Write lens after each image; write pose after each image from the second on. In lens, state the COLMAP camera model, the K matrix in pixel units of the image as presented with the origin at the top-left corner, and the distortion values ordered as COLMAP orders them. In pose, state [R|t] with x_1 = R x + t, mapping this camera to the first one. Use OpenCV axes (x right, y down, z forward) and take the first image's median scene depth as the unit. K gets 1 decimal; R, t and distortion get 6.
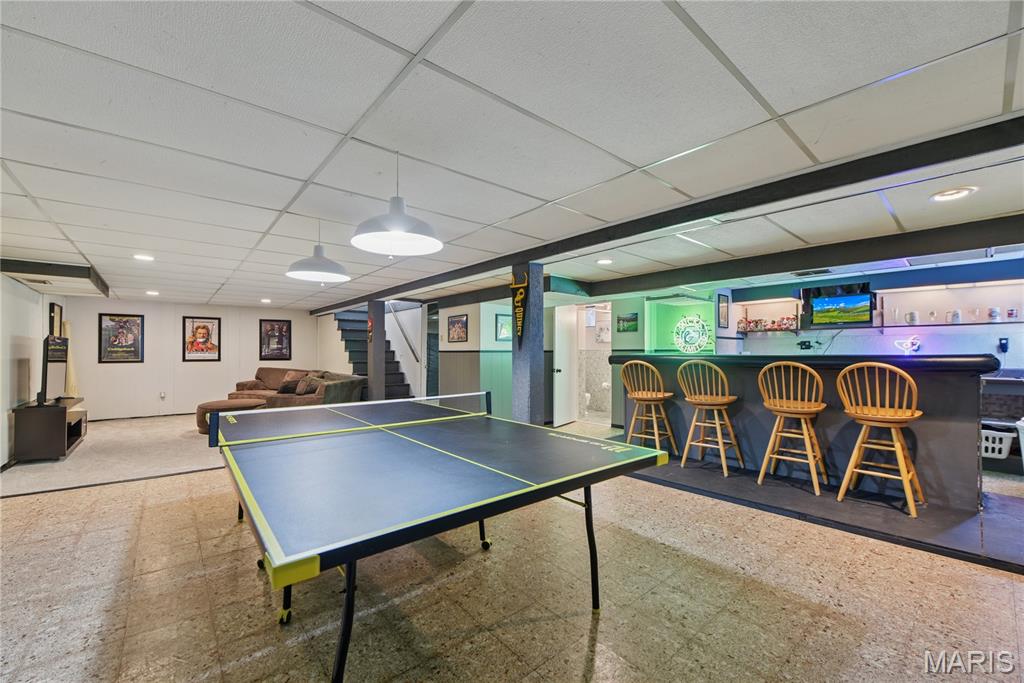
lens RADIAL K [[410.8, 0, 510.7], [0, 410.8, 347.5], [0, 0, 1]] dist [-0.013176, -0.000369]
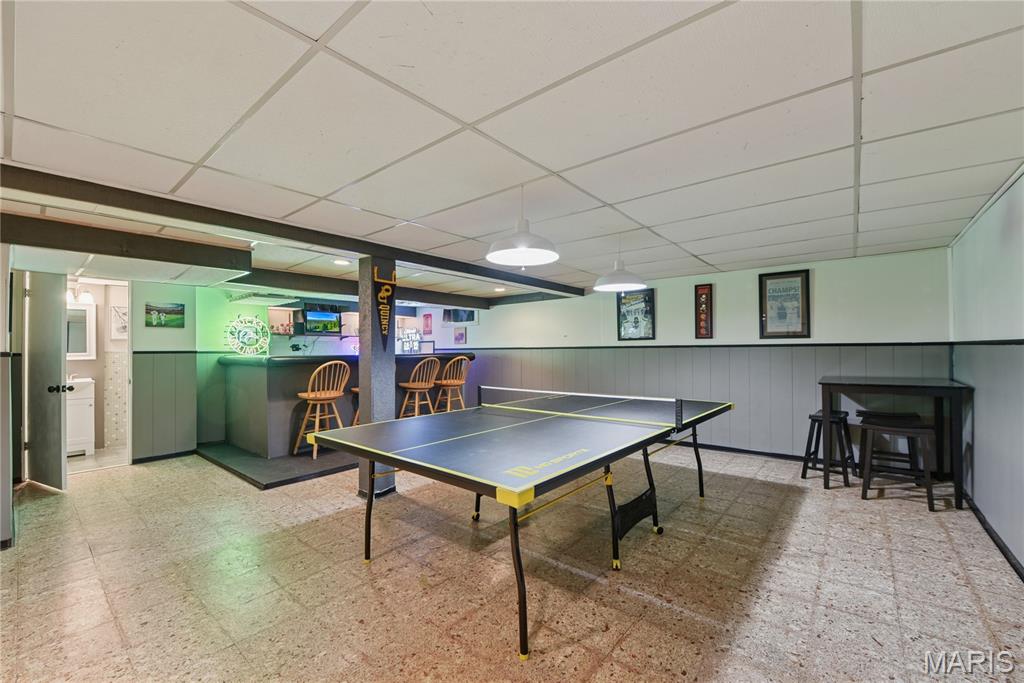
lens RADIAL K [[410.8, 0, 510.7], [0, 410.8, 347.5], [0, 0, 1]] dist [-0.013176, -0.000369]
pose [[-0.164513, 0.010604, 0.986318, -0.698557], [-0.000756, 0.999941, -0.010876, 0.007682], [-0.986375, -0.002535, -0.164495, 0.641482]]
